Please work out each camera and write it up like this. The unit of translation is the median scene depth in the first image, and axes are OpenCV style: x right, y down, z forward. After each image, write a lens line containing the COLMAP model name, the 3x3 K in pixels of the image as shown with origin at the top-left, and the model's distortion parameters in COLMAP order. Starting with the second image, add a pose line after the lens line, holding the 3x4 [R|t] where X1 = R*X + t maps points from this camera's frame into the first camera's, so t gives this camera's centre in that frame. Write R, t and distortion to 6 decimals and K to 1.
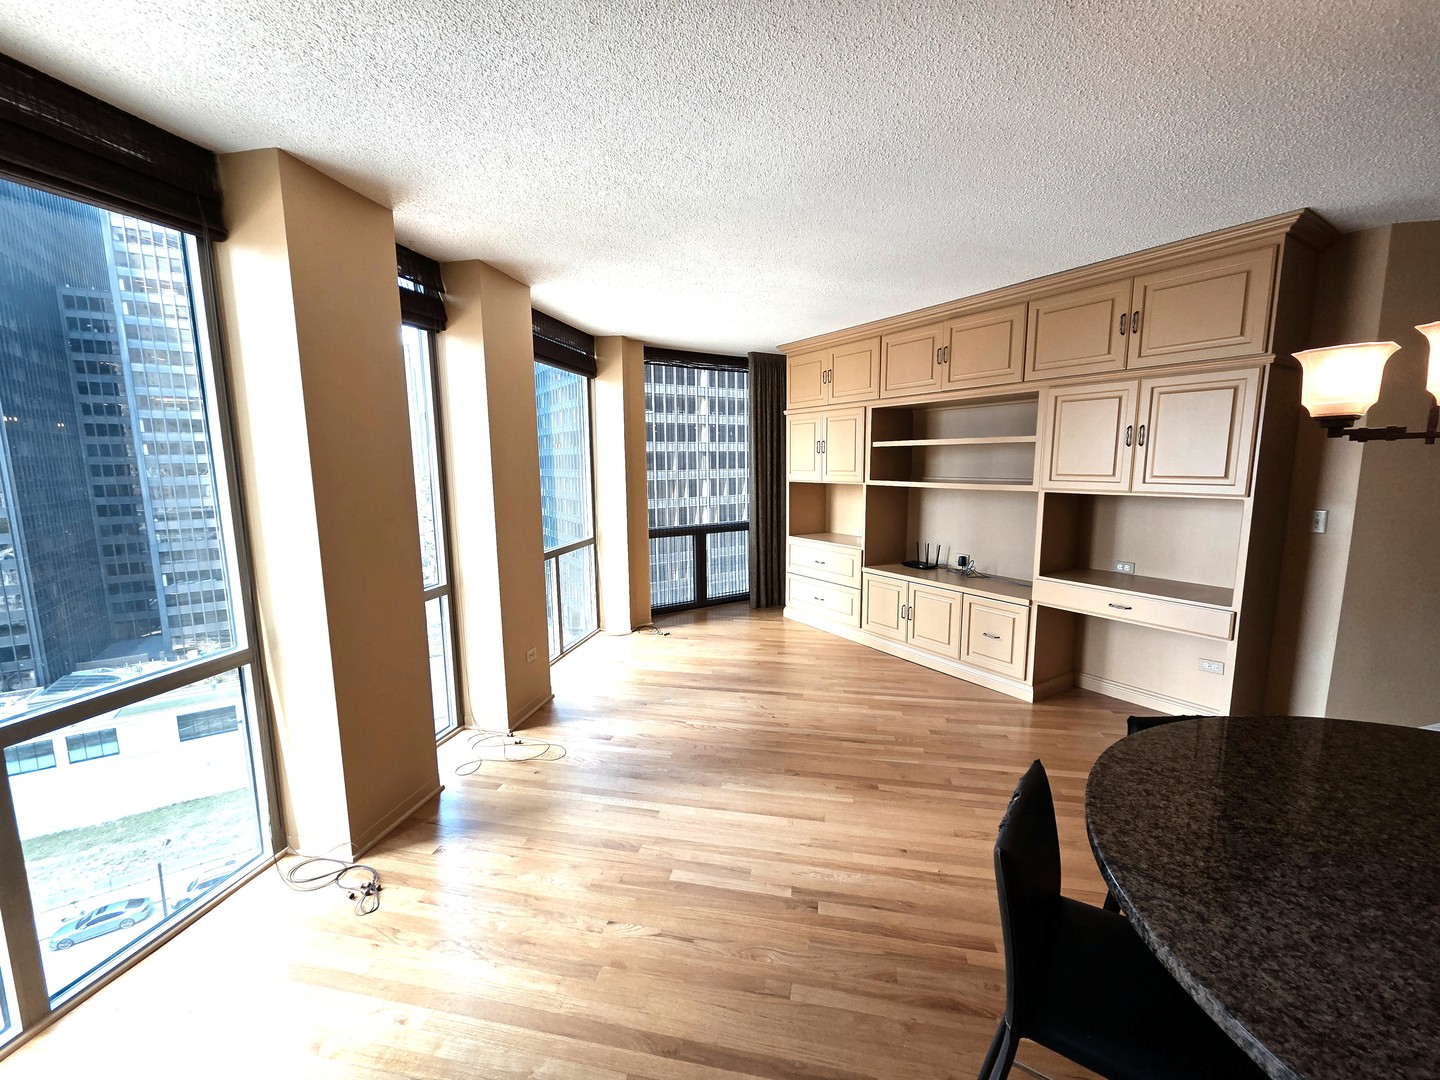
lens RADIAL K [[587.2, 0, 714.1], [0, 587.2, 539.2], [0, 0, 1]] dist [0.001106, 0.001075]
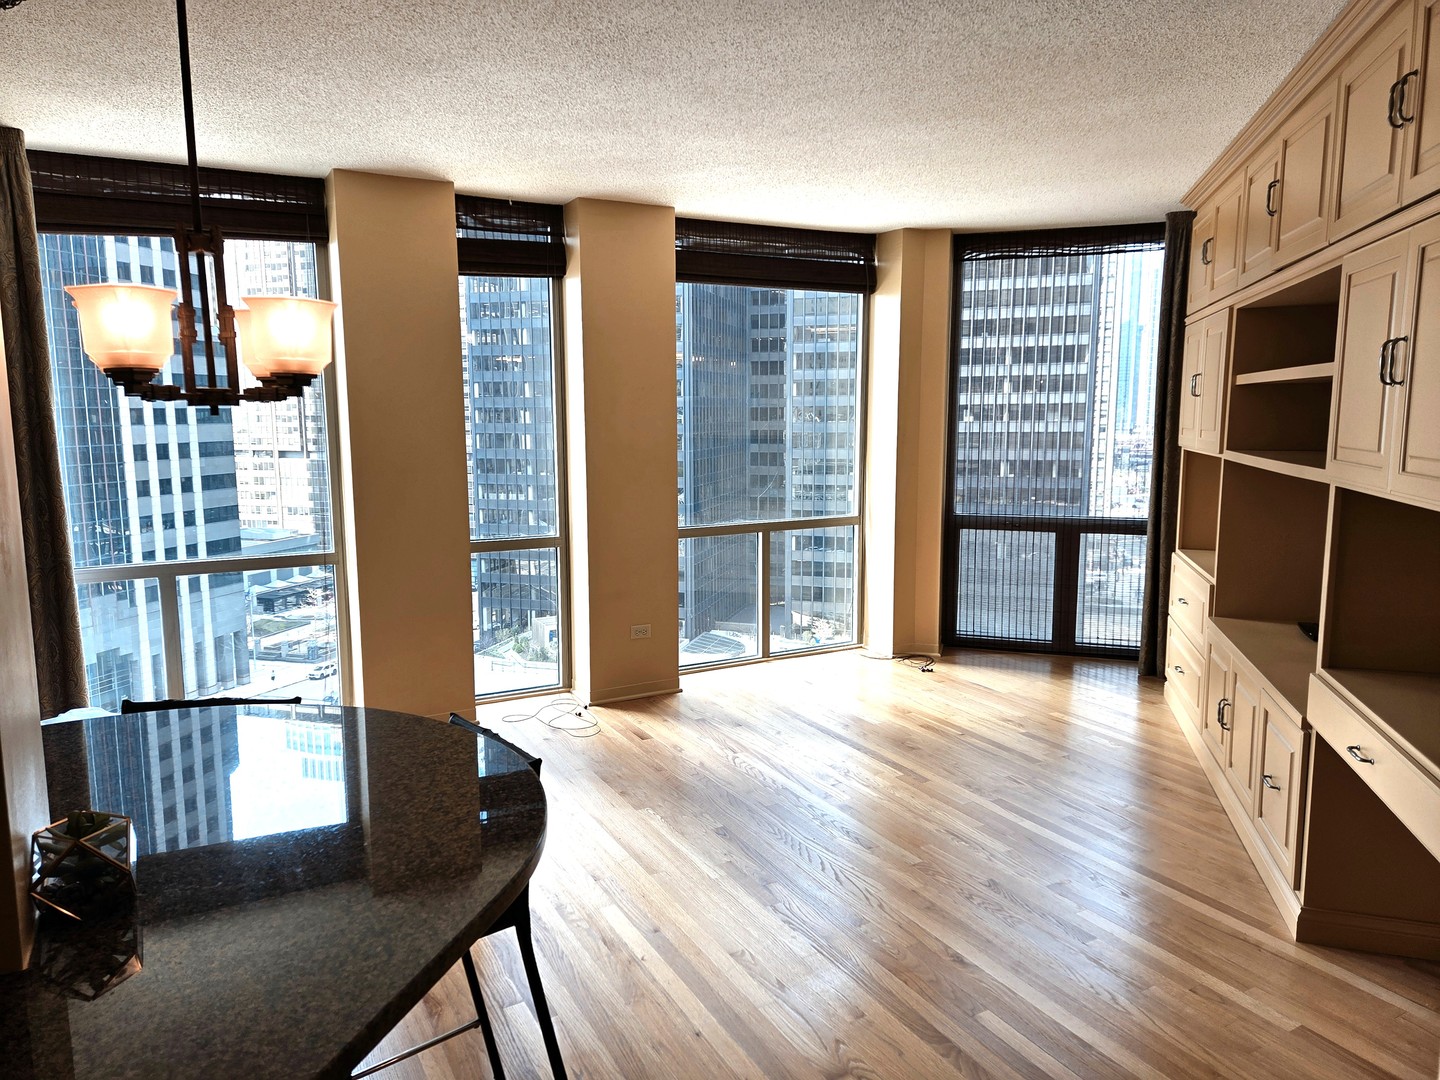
lens RADIAL K [[954.4, 0, 706.1], [0, 954.4, 538.5], [0, 0, 1]] dist [0.058836, -0.029500]
pose [[0.642195, 0.110006, -0.758607, 0.508819], [-0.104426, 0.992978, 0.055591, -0.019253], [0.759395, 0.043518, 0.649173, 0.088735]]
